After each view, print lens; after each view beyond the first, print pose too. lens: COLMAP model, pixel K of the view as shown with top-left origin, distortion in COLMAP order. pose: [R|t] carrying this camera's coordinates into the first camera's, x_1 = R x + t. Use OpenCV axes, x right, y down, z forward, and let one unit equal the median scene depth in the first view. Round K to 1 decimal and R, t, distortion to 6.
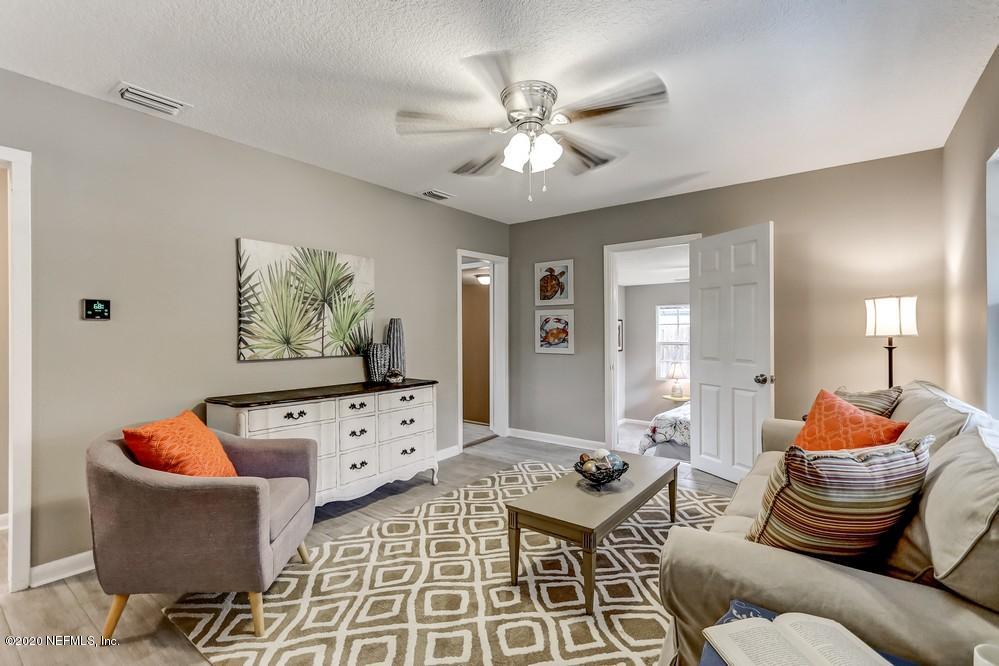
lens RADIAL K [[464.9, 0, 494.3], [0, 464.9, 329.3], [0, 0, 1]] dist [-0.005577, -0.000519]
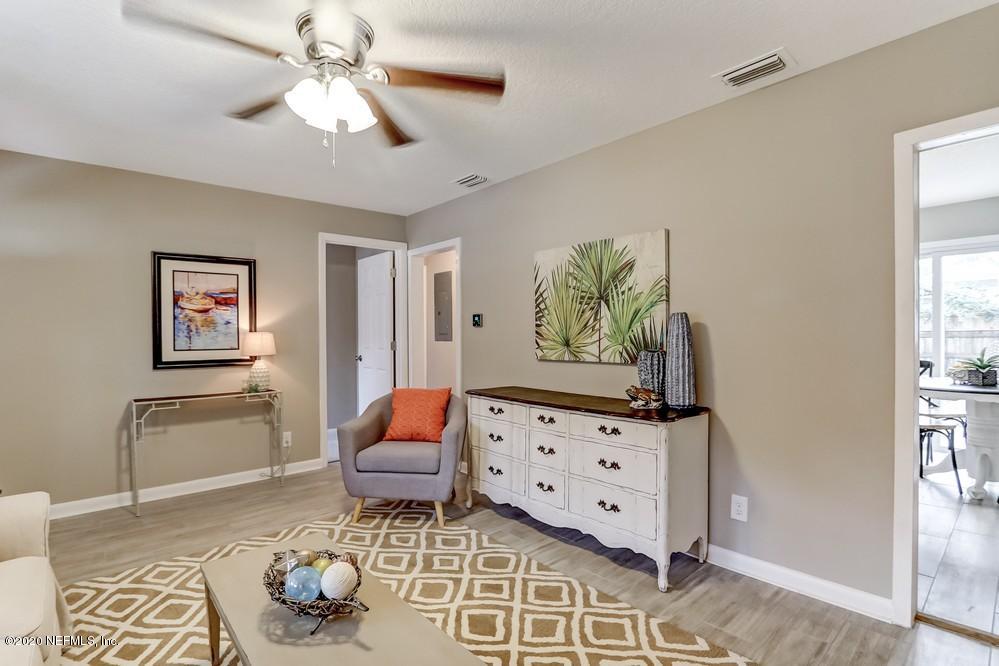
lens RADIAL K [[464.9, 0, 495.9], [0, 464.9, 340.8], [0, 0, 1]] dist [-0.005577, -0.000519]
pose [[-0.171294, 0.020057, -0.985016, 0.531003], [0.013670, 0.999745, 0.017980, 0.000140], [0.985125, -0.010386, -0.171524, 0.968746]]
